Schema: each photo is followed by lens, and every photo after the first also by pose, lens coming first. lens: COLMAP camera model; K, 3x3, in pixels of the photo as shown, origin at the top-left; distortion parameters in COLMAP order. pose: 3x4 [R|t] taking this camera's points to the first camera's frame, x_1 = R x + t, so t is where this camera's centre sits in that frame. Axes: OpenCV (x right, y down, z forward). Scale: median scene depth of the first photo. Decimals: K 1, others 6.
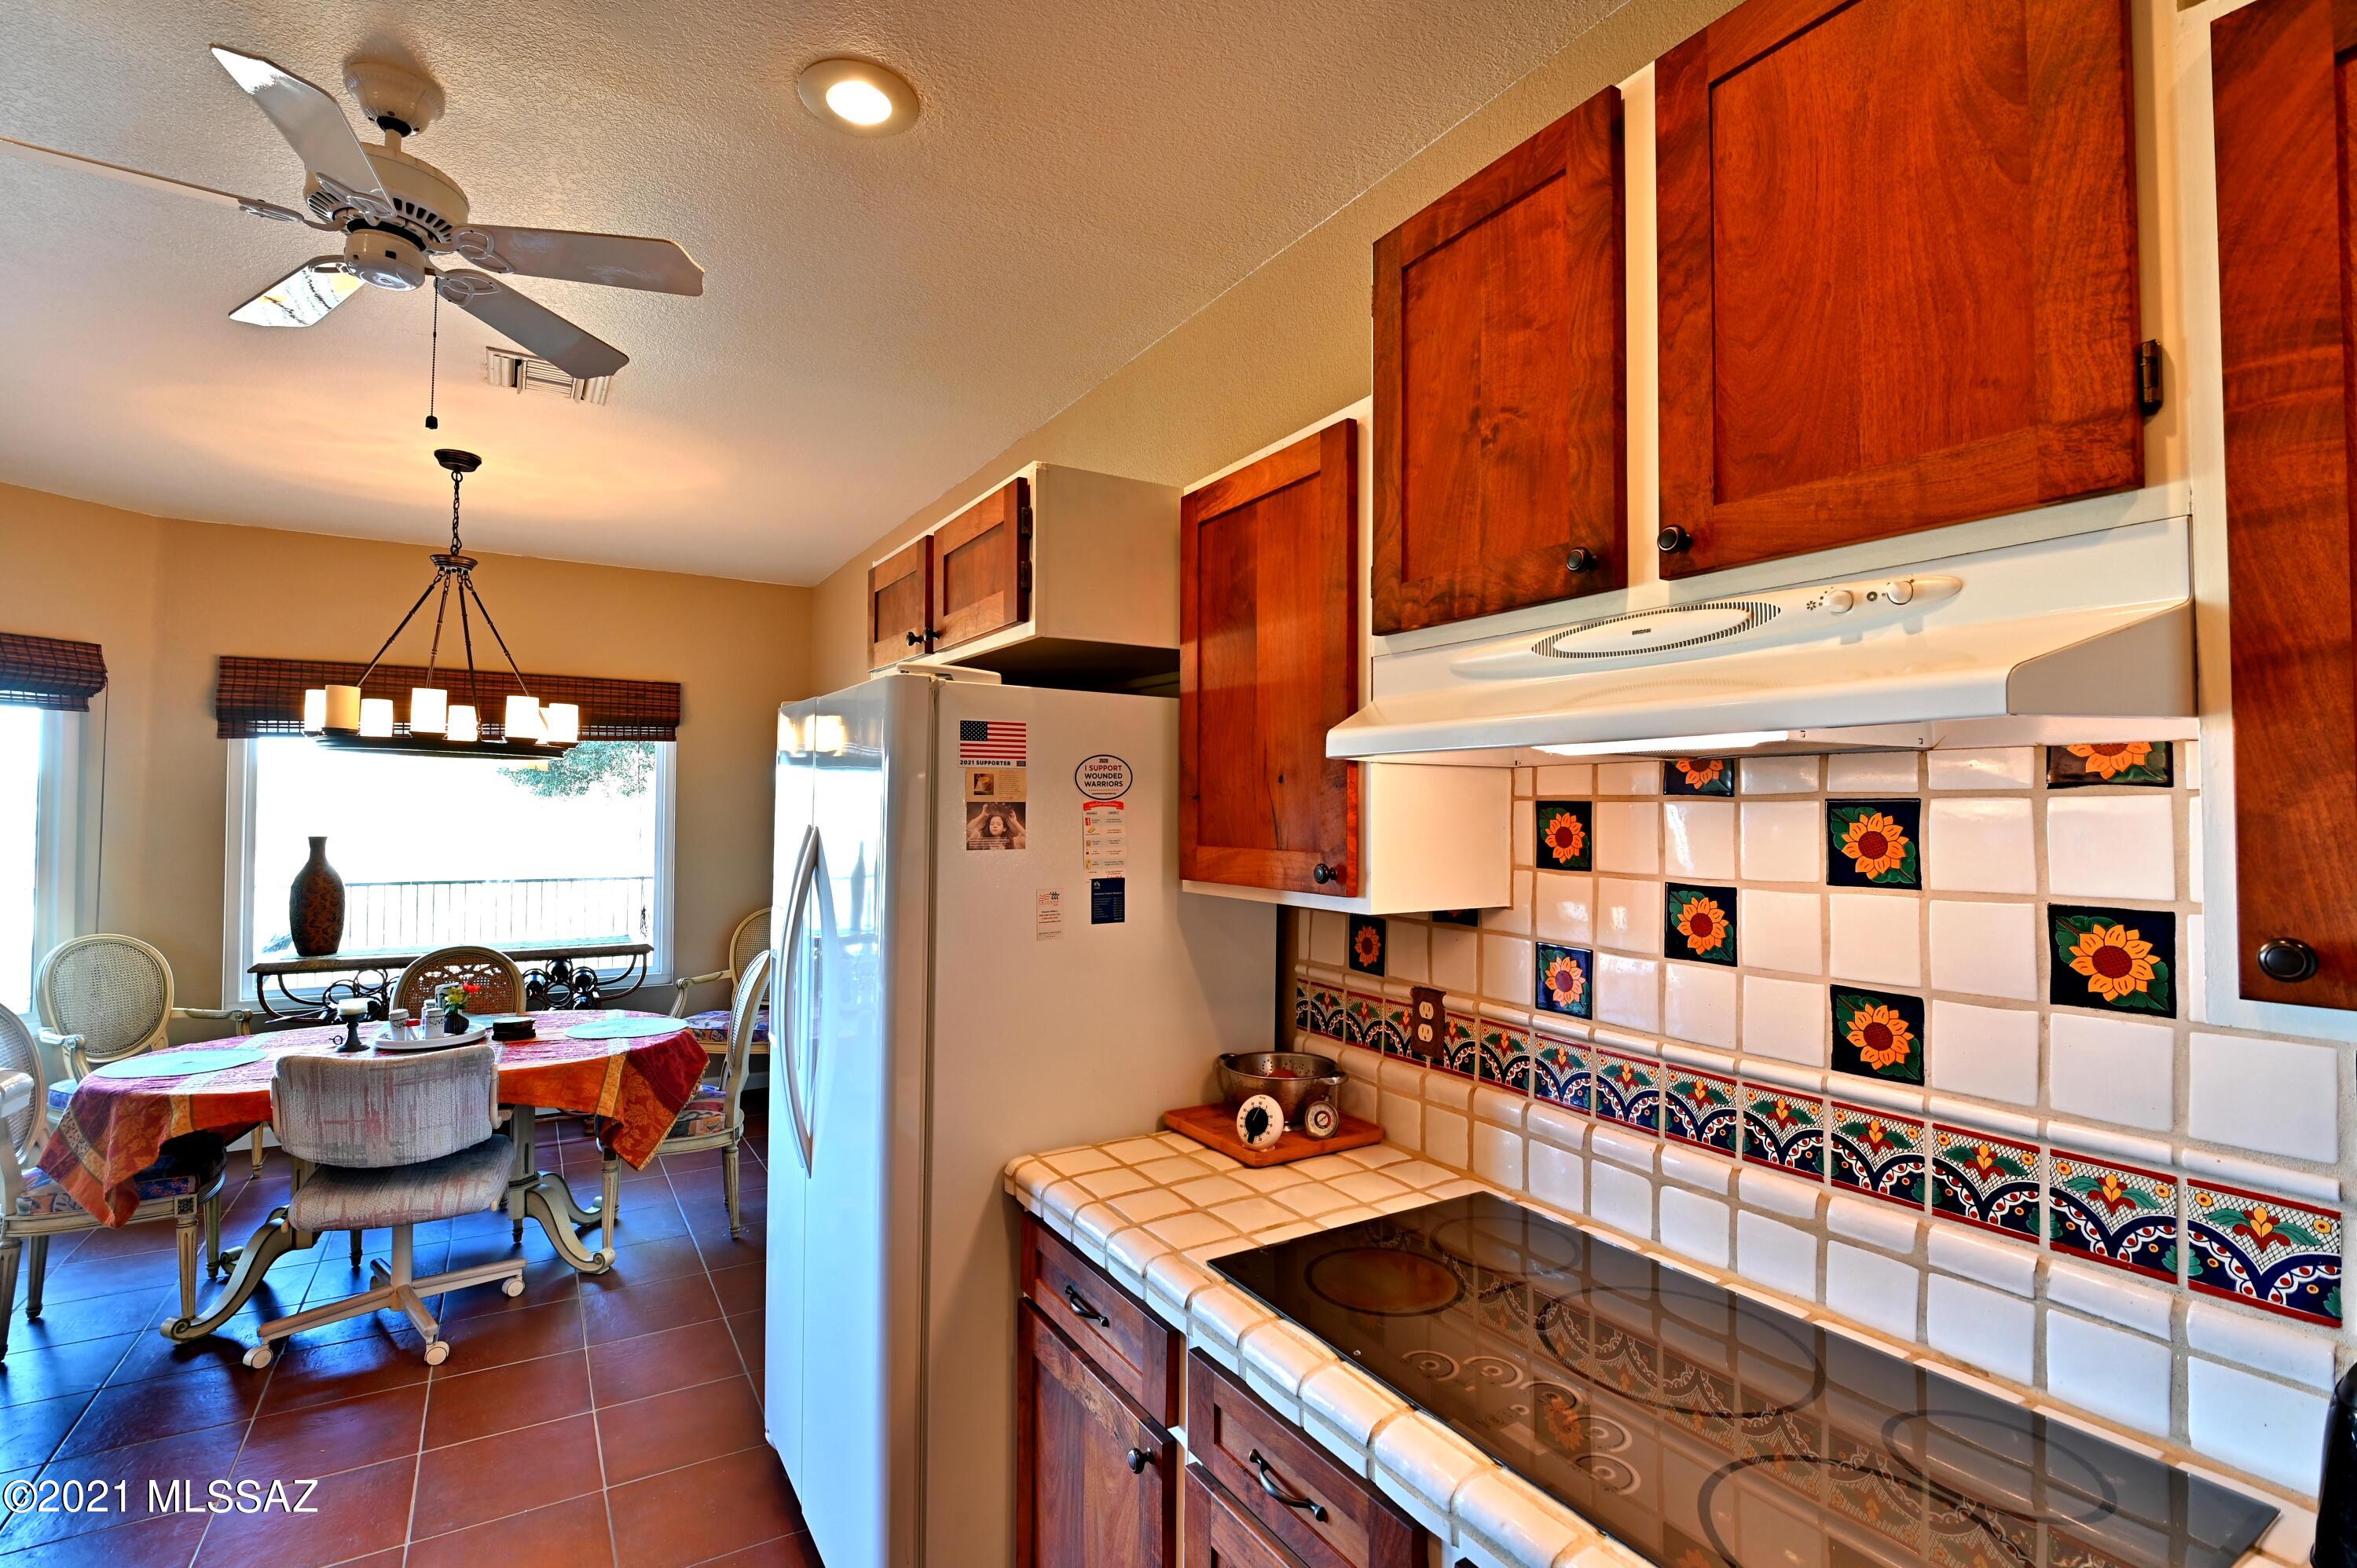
lens RADIAL K [[1081.7, 0, 1178.3], [0, 1081.7, 788.6], [0, 0, 1]] dist [-0.014196, -0.000596]
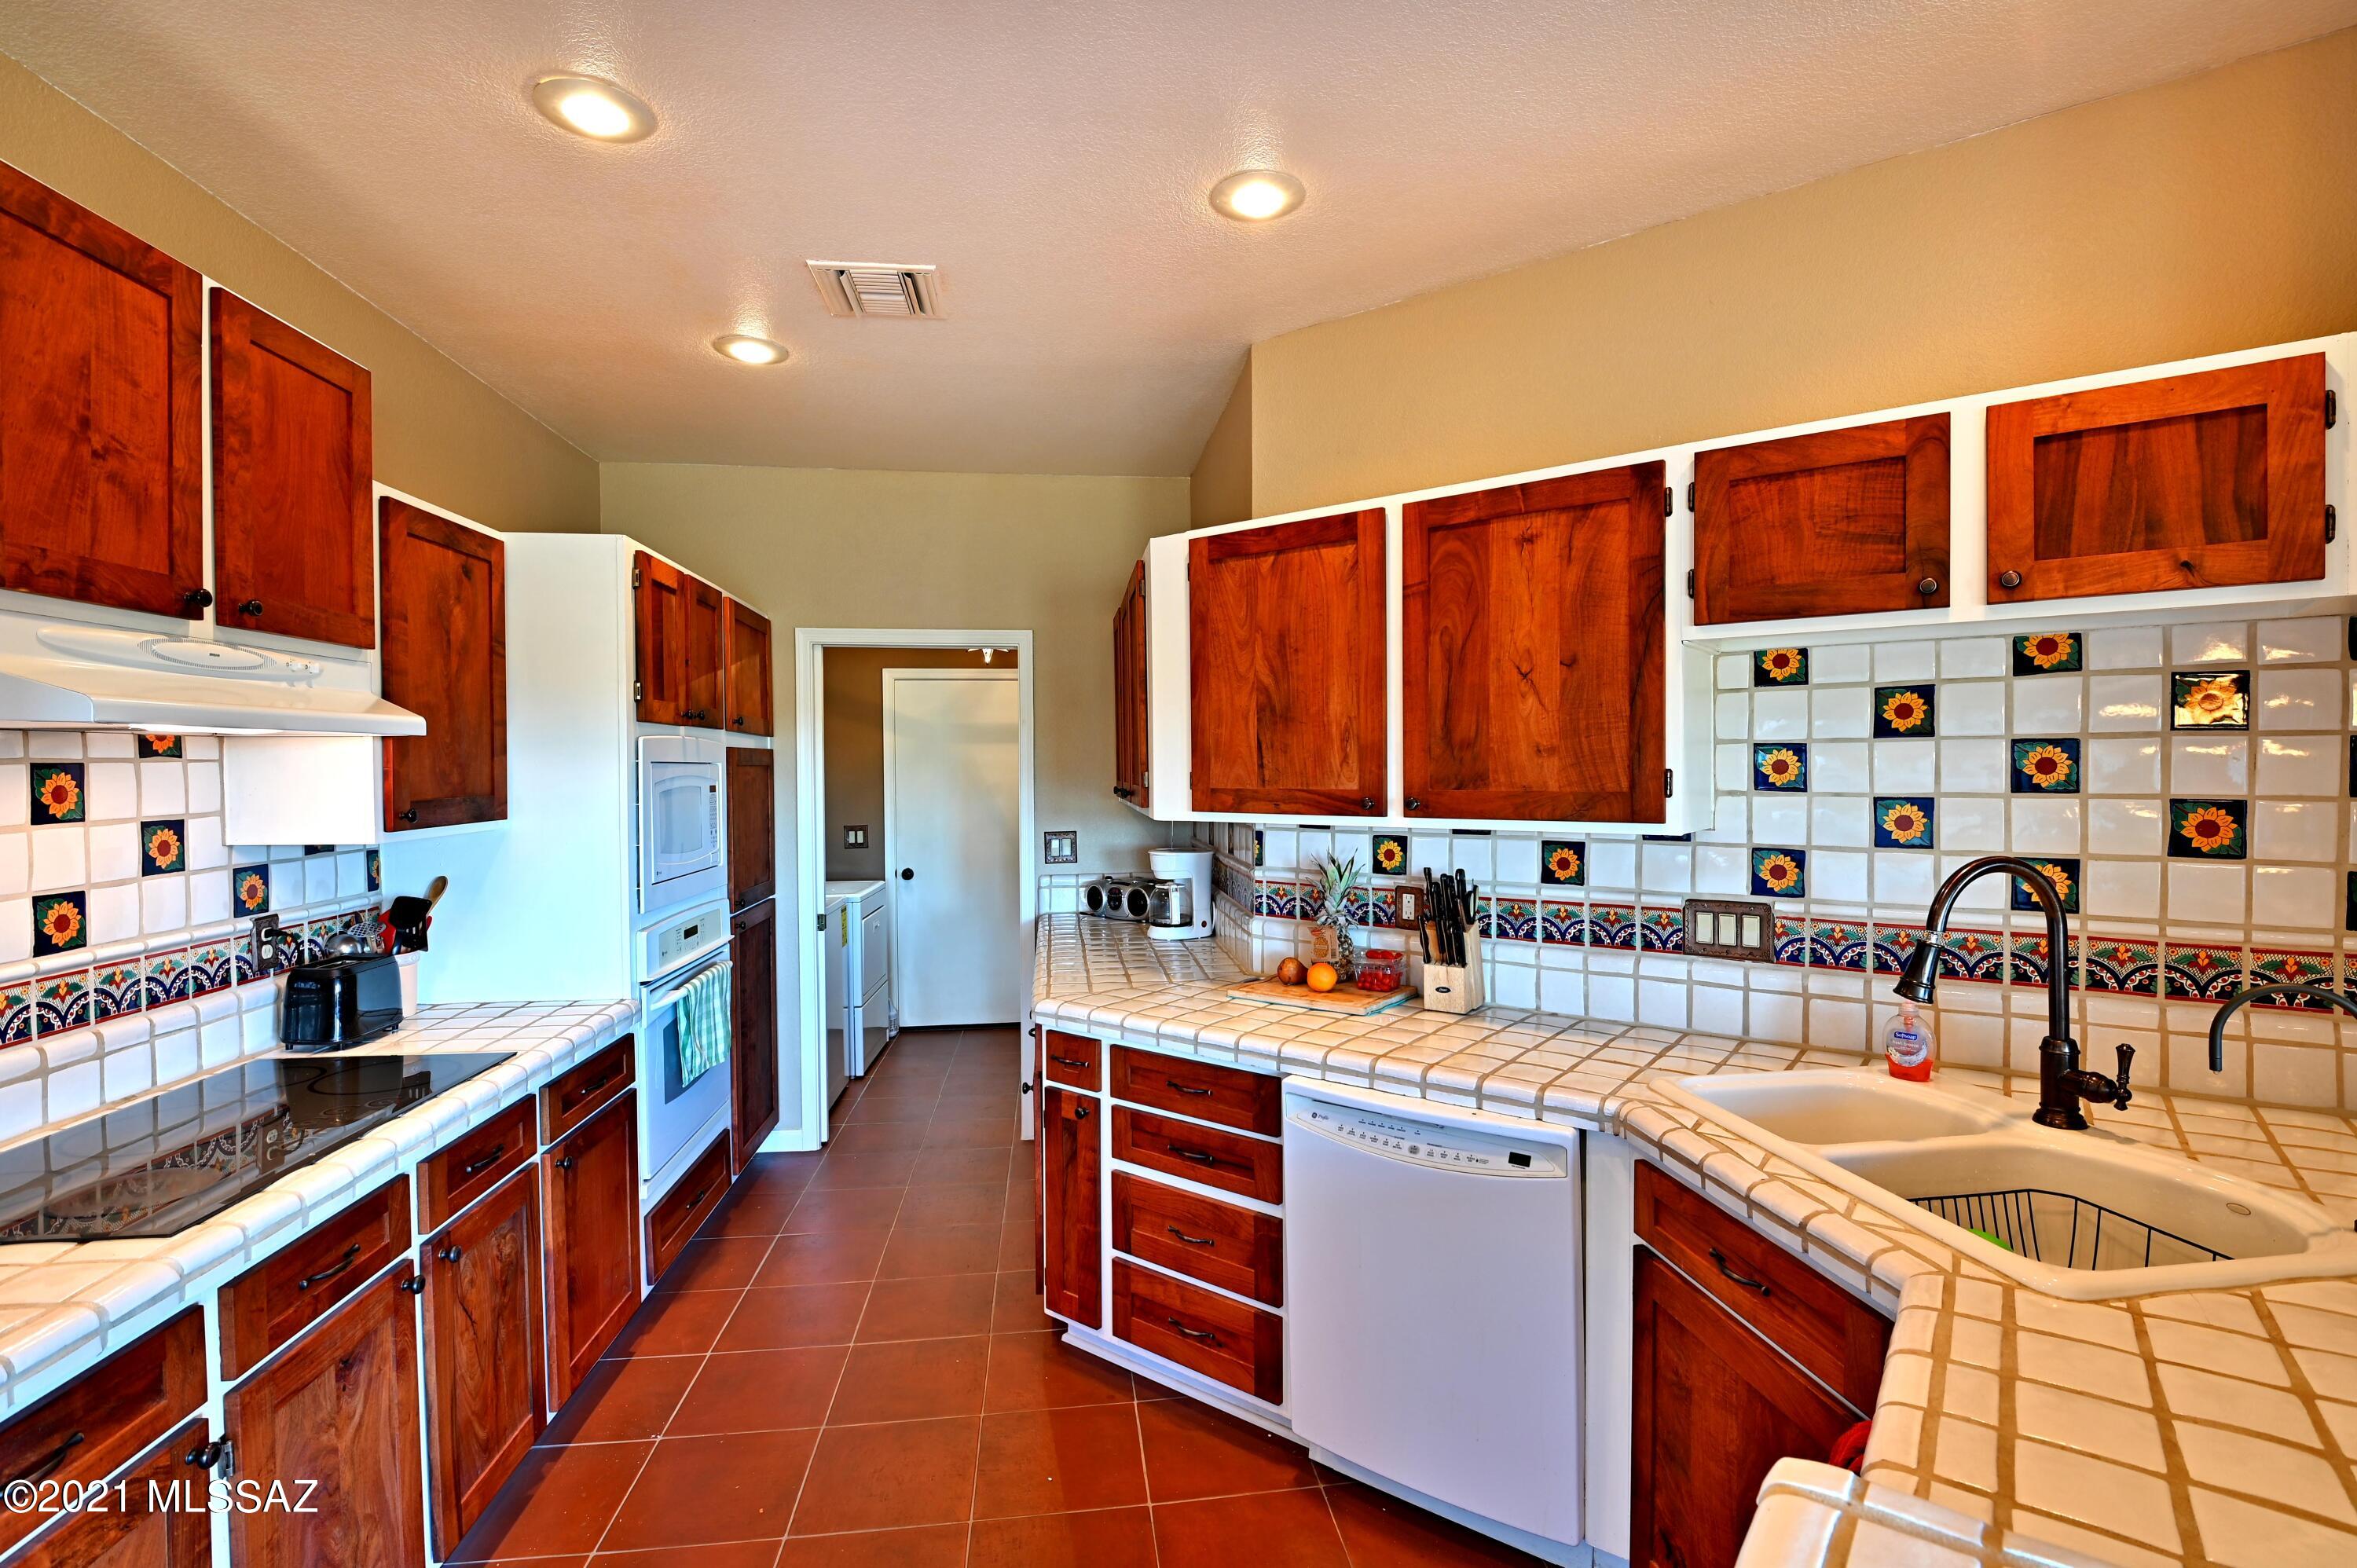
lens RADIAL K [[1081.7, 0, 1181.8], [0, 1081.7, 782.4], [0, 0, 1]] dist [-0.014196, -0.000596]
pose [[-0.906157, -0.006720, 0.422889, -1.398112], [-0.006668, 0.999976, 0.001602, 0.024080], [-0.422889, -0.001368, -0.906180, 1.713972]]
